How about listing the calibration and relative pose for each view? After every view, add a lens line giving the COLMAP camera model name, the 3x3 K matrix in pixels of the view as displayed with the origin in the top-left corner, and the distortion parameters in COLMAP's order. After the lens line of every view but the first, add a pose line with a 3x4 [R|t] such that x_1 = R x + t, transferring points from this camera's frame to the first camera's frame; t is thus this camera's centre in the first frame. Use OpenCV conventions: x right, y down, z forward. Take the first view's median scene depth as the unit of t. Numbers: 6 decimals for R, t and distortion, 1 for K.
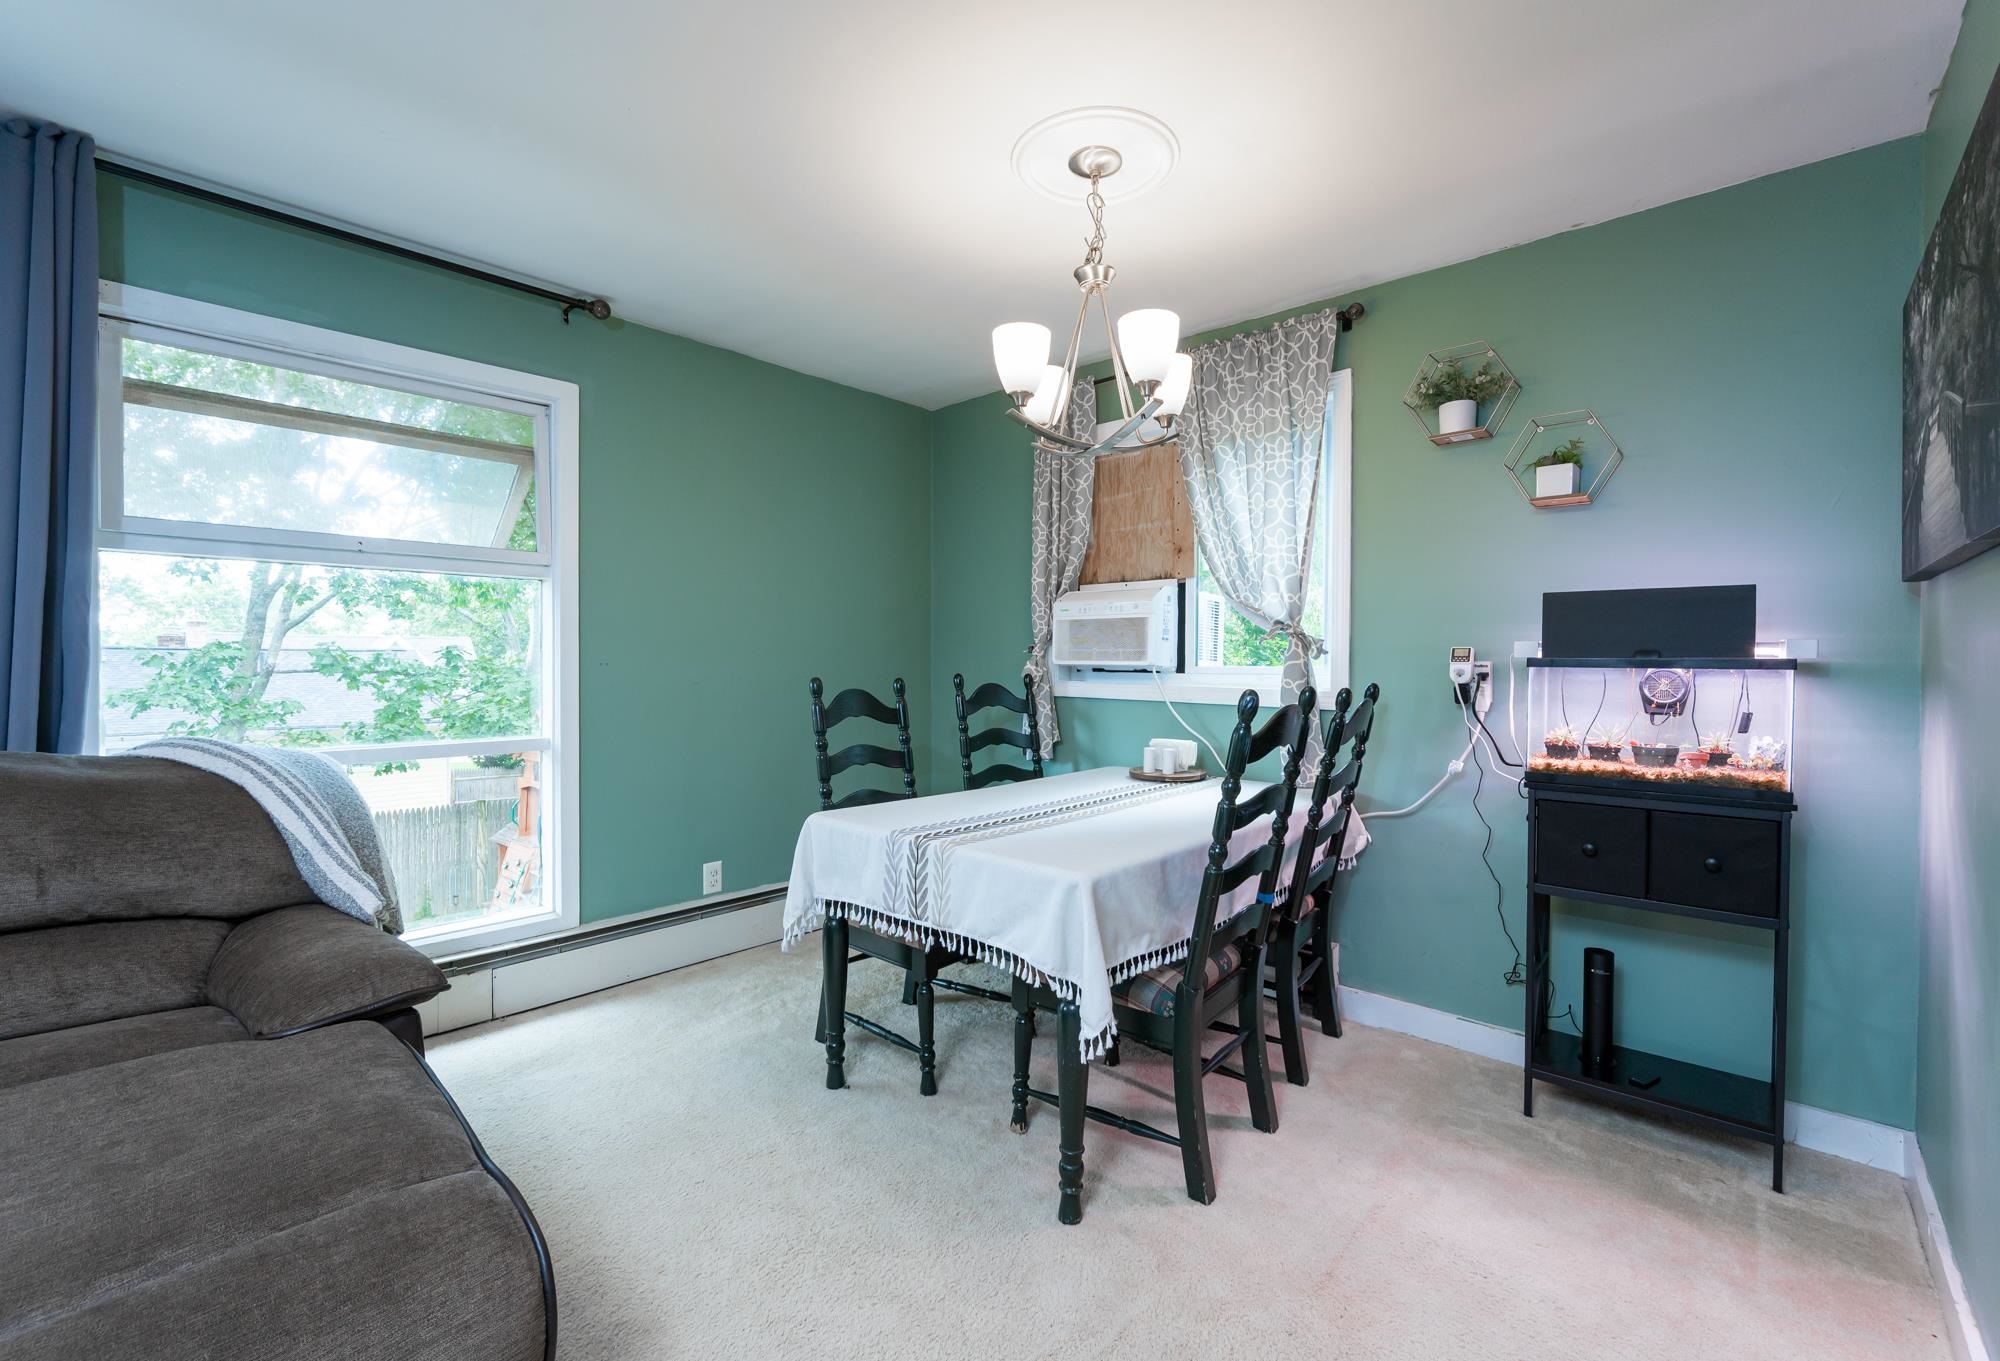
lens RADIAL K [[843.1, 0, 1000.0], [0, 843.1, 680.5], [0, 0, 1]] dist [-0.002517, -0.000241]
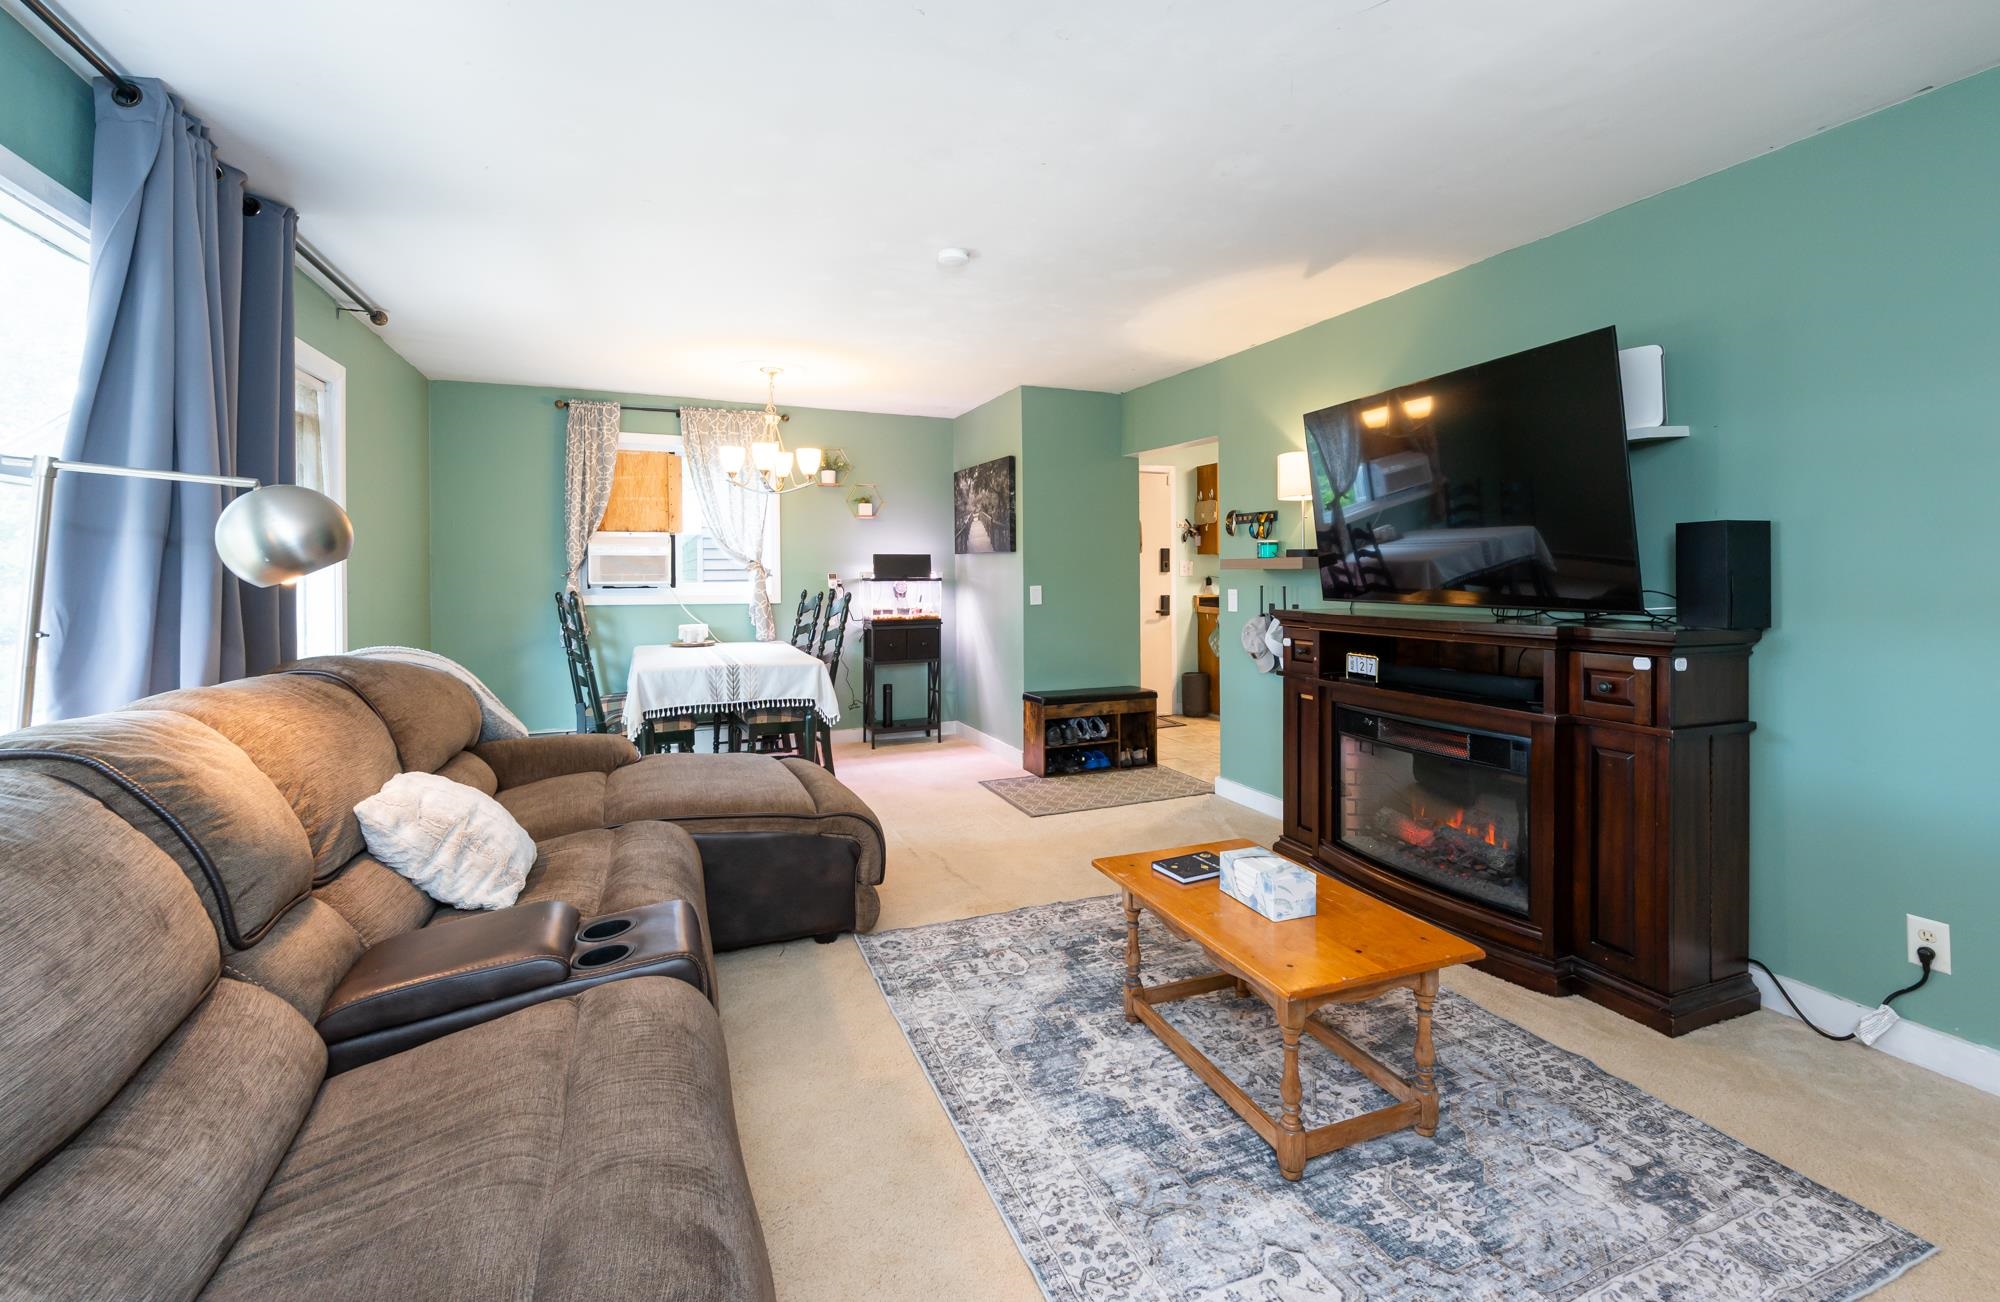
lens RADIAL K [[865.8, 0, 1025.7], [0, 865.8, 573.8], [0, 0, 1]] dist [-0.009324, -0.000025]
pose [[0.409444, -0.010064, 0.912280, -1.471503], [0.026198, 0.999657, -0.000730, -0.022488], [-0.911959, 0.024199, 0.409567, -0.506422]]
